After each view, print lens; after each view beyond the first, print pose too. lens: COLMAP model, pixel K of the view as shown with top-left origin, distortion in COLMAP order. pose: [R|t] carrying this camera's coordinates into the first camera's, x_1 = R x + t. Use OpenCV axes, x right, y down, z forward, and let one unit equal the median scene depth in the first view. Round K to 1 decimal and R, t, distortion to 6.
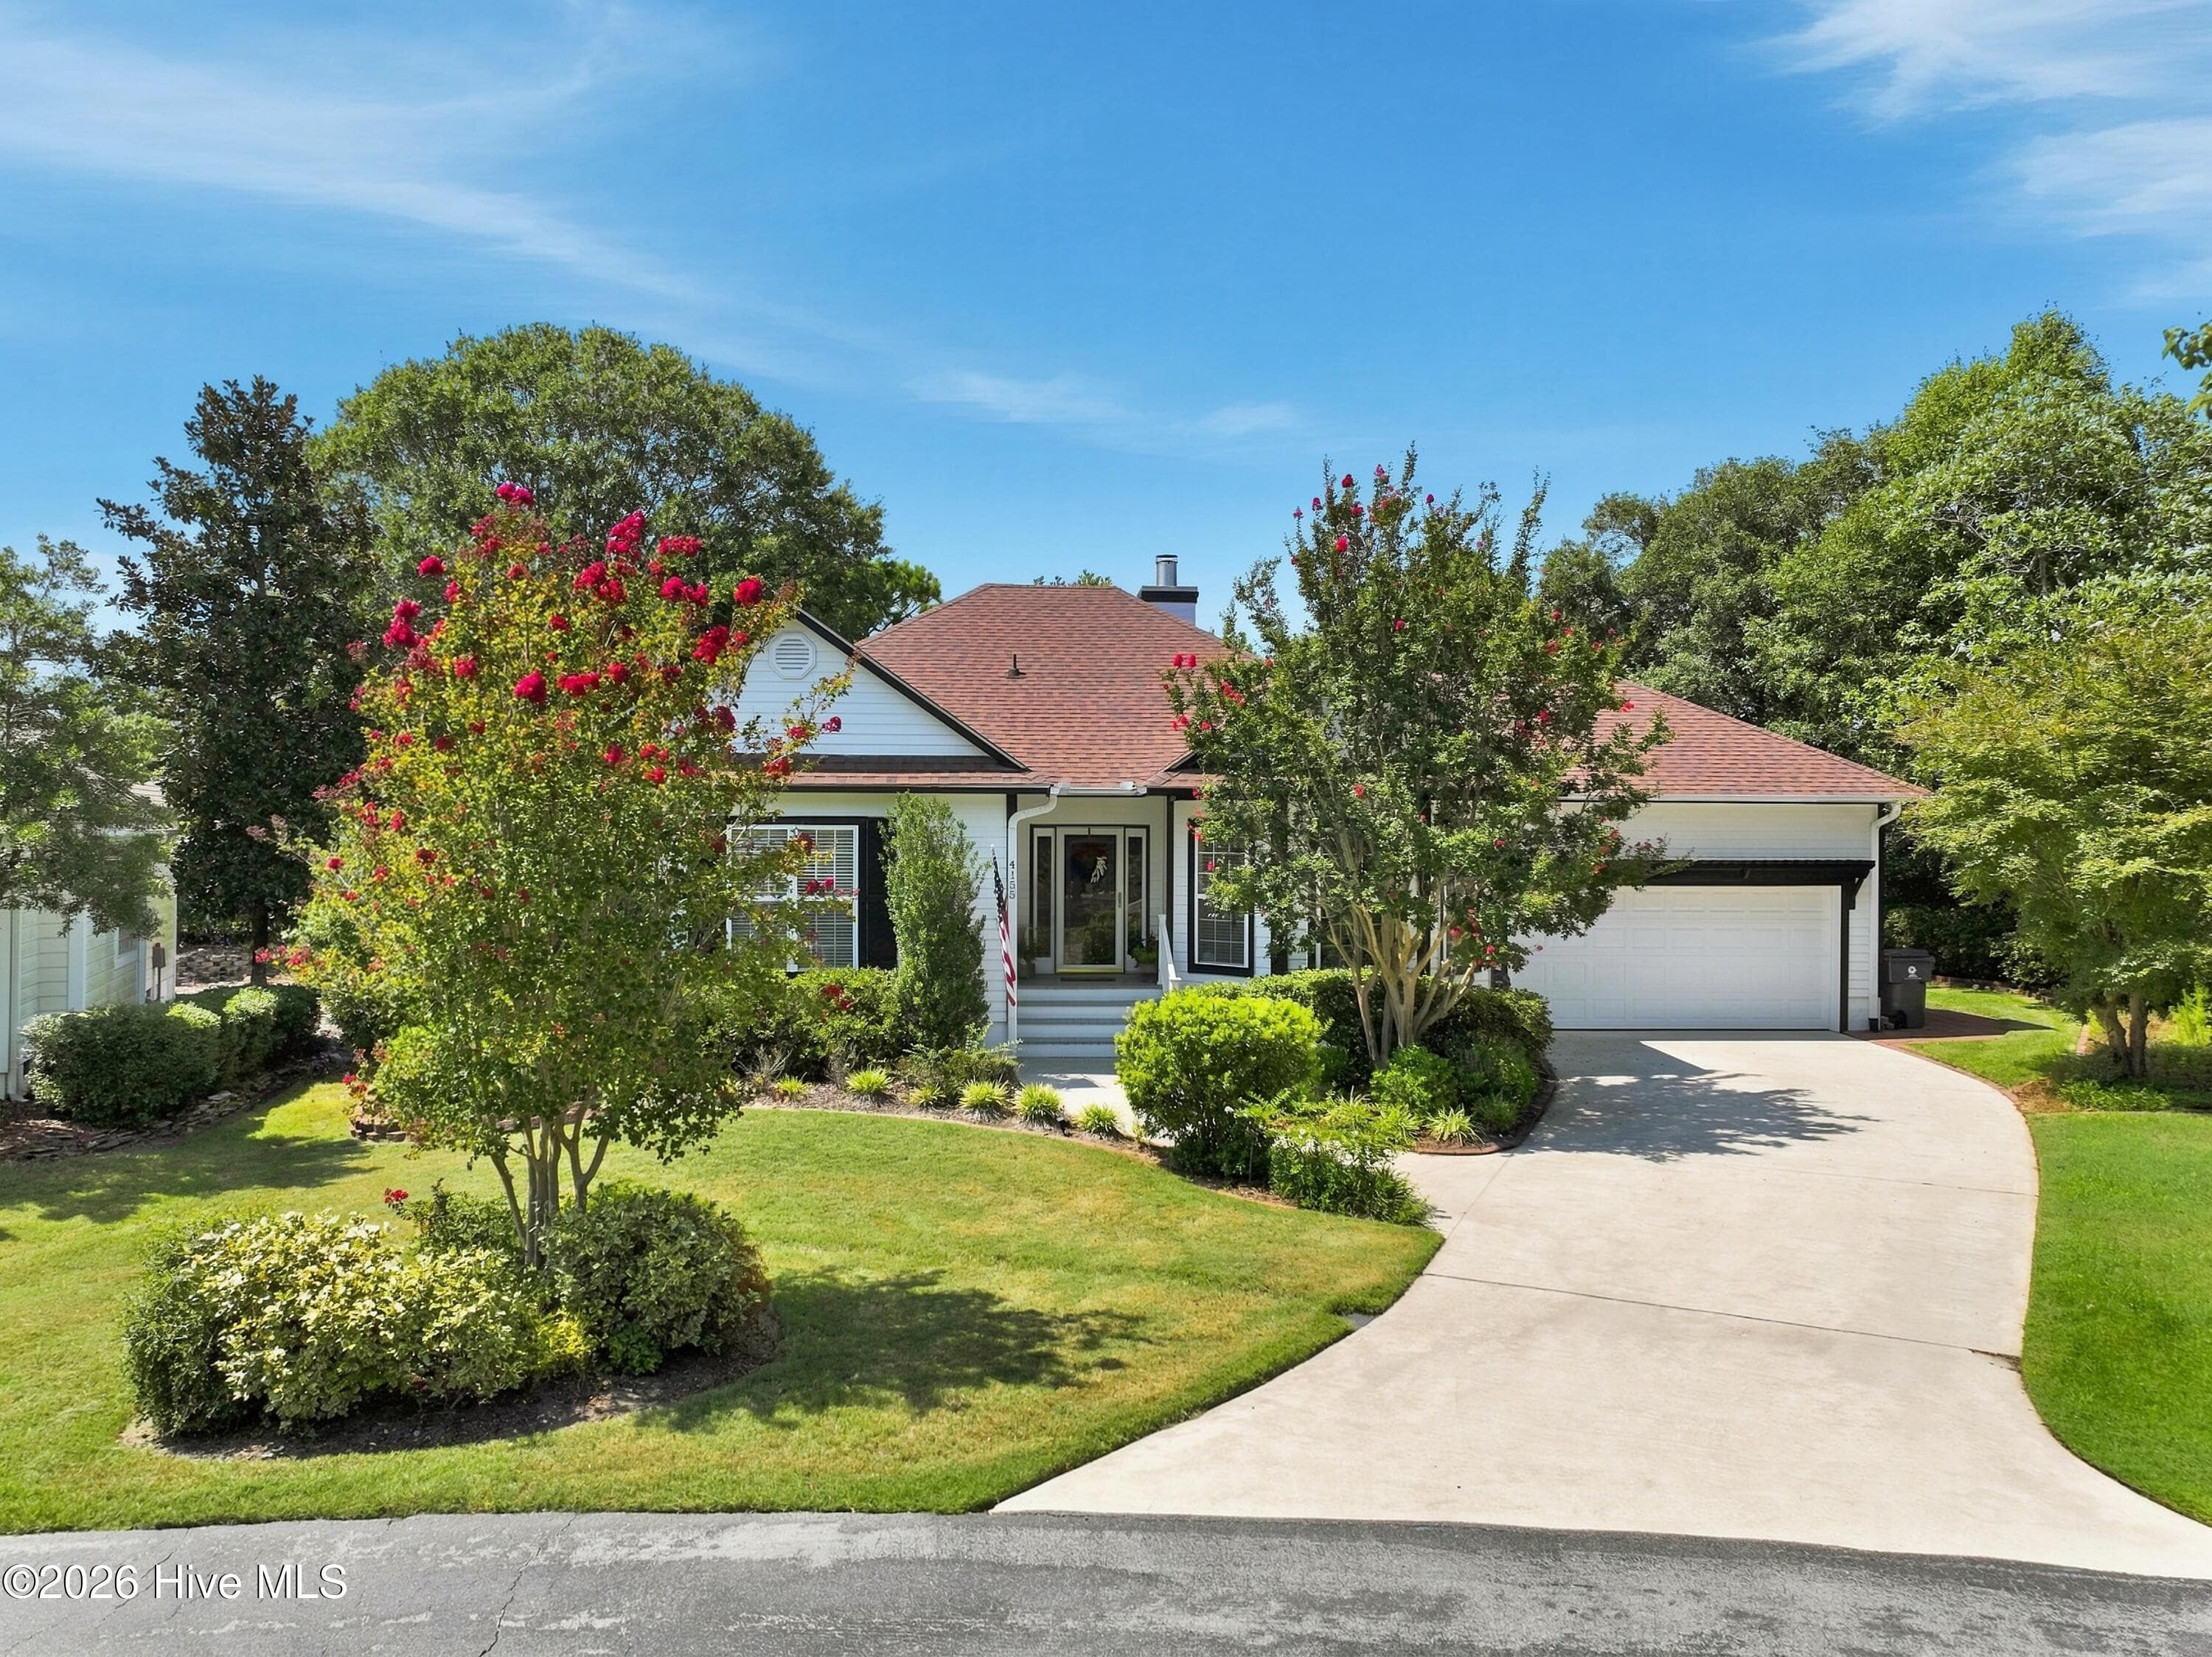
lens RADIAL K [[1552.1, 0, 1106.0], [0, 1552.1, 828.5], [0, 0, 1]] dist [0.000961, 0.016592]
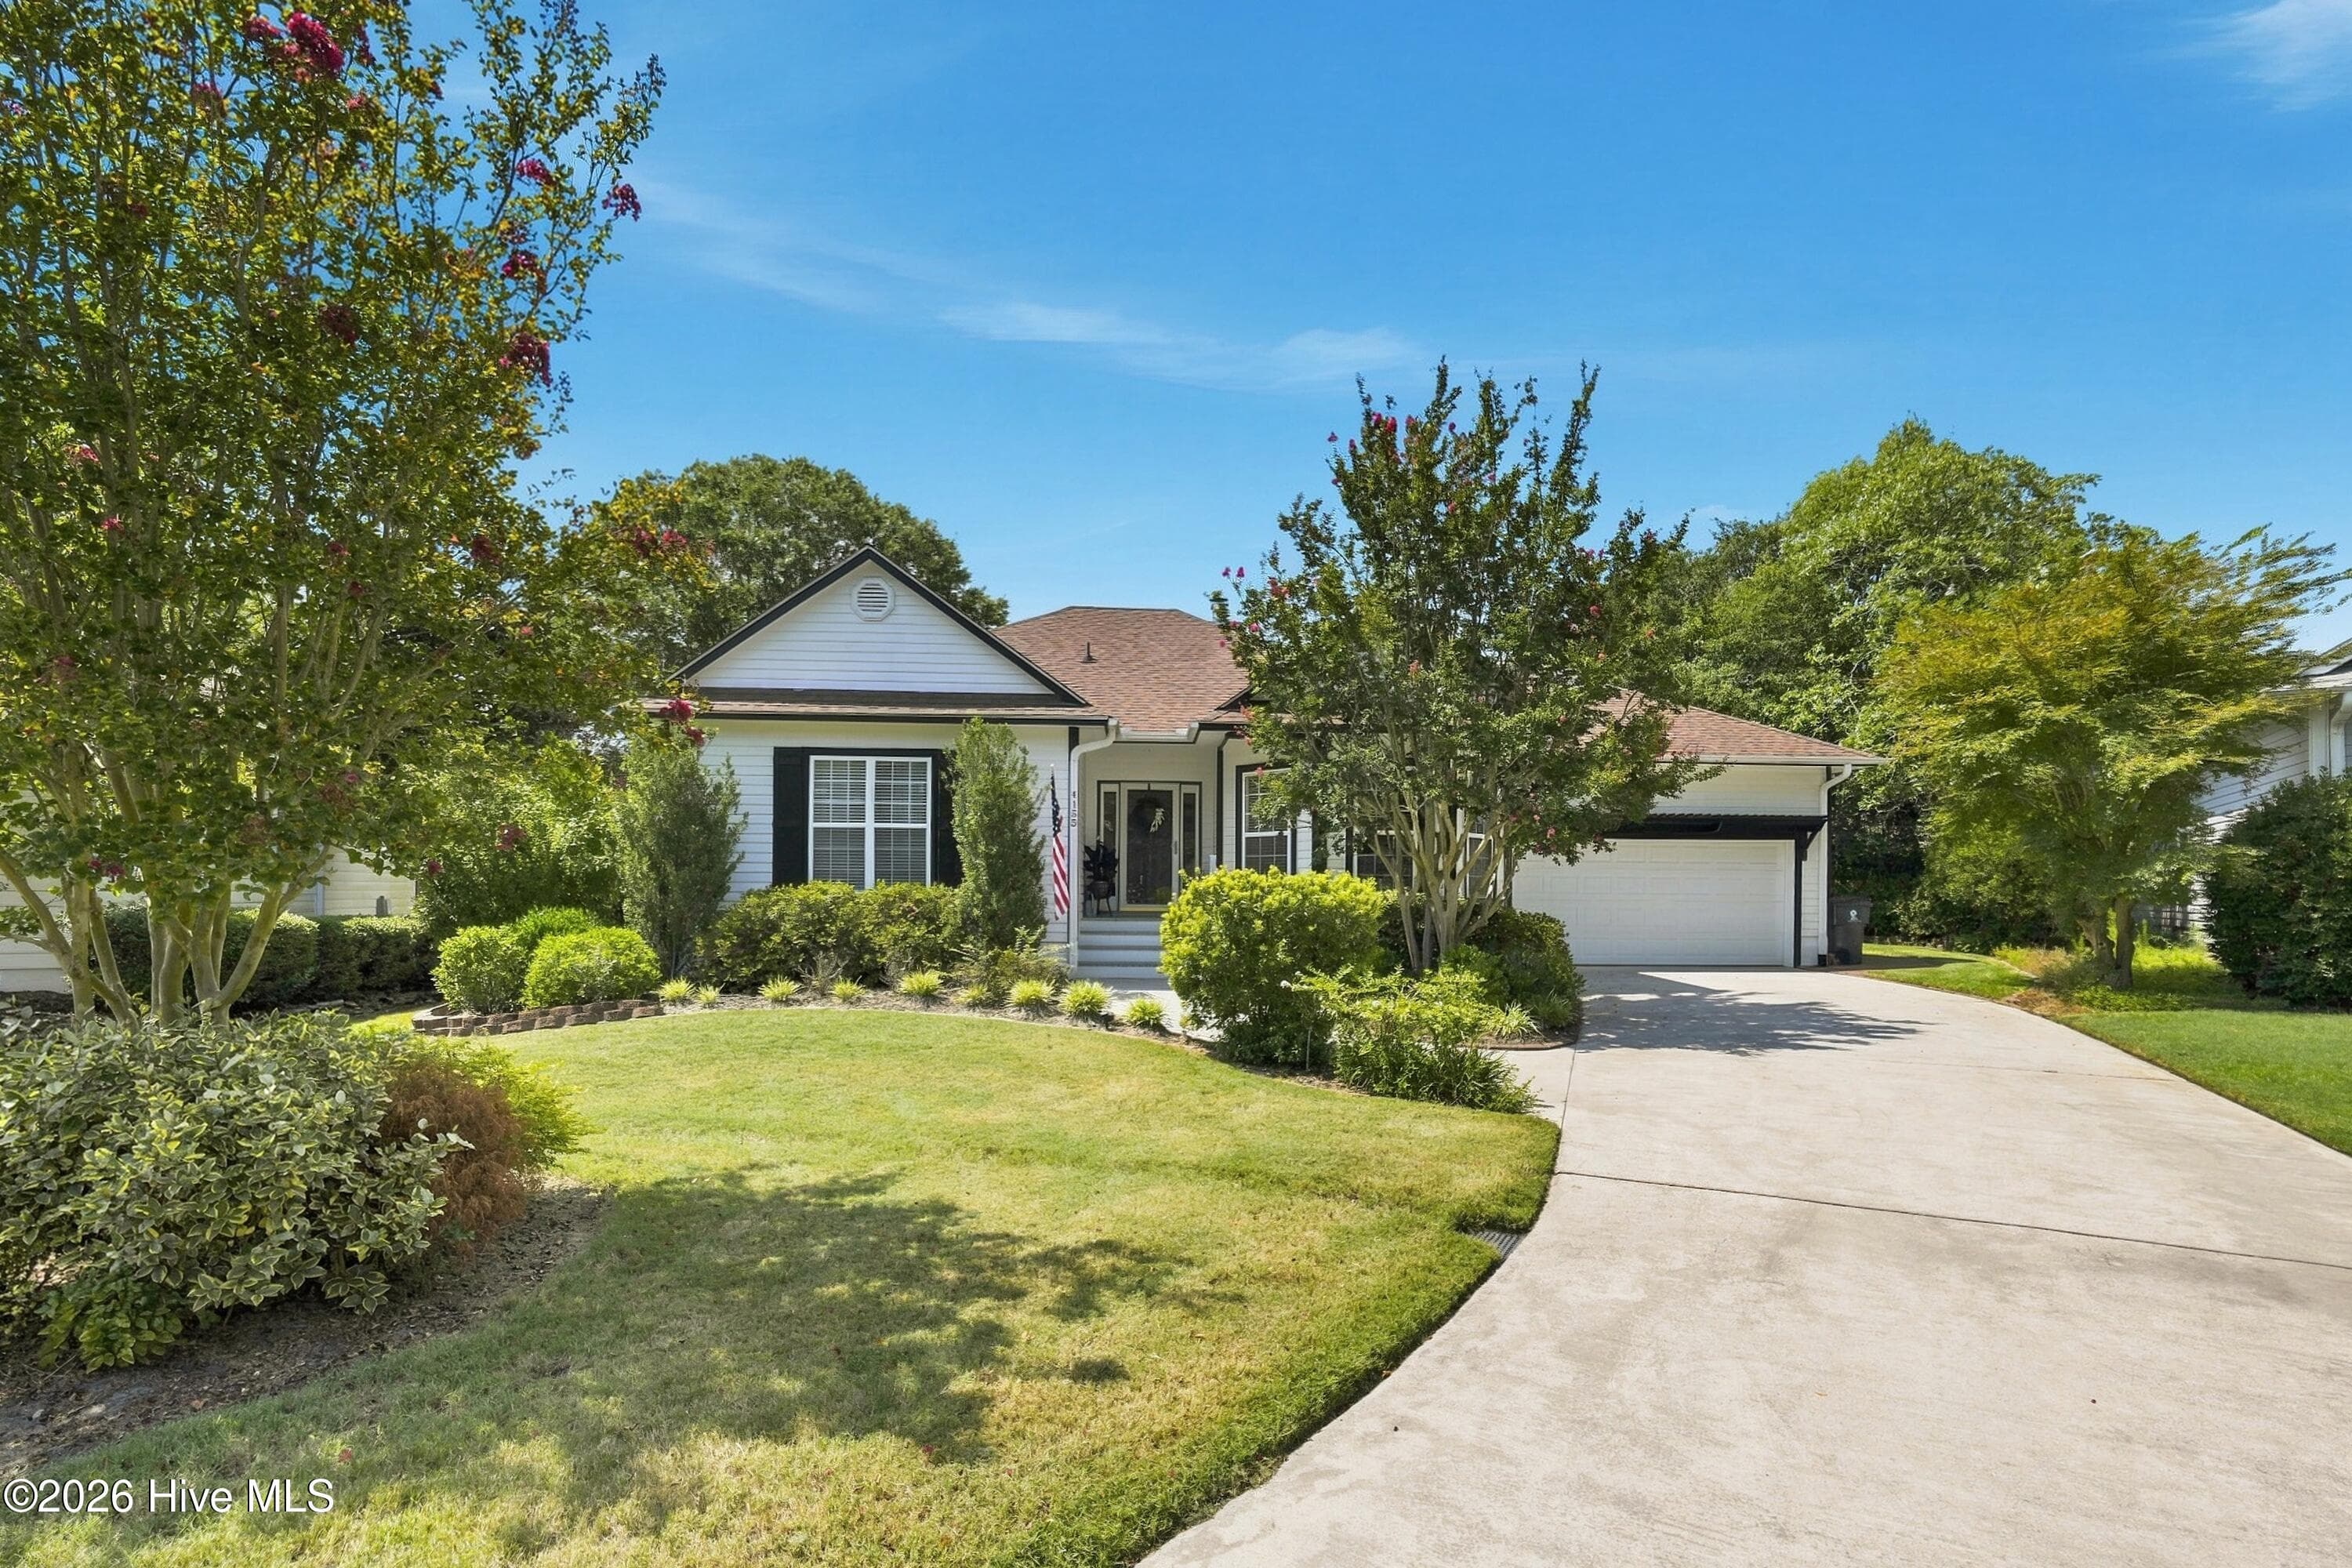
lens RADIAL K [[1002.8, 0, 1183.0], [0, 1002.8, 852.0], [0, 0, 1]] dist [-0.015612, 0.000280]
pose [[0.999993, 0.002688, 0.002773, 0.016186], [-0.002584, 0.999318, -0.036842, 0.101940], [-0.002870, 0.036835, 0.999317, 0.347785]]
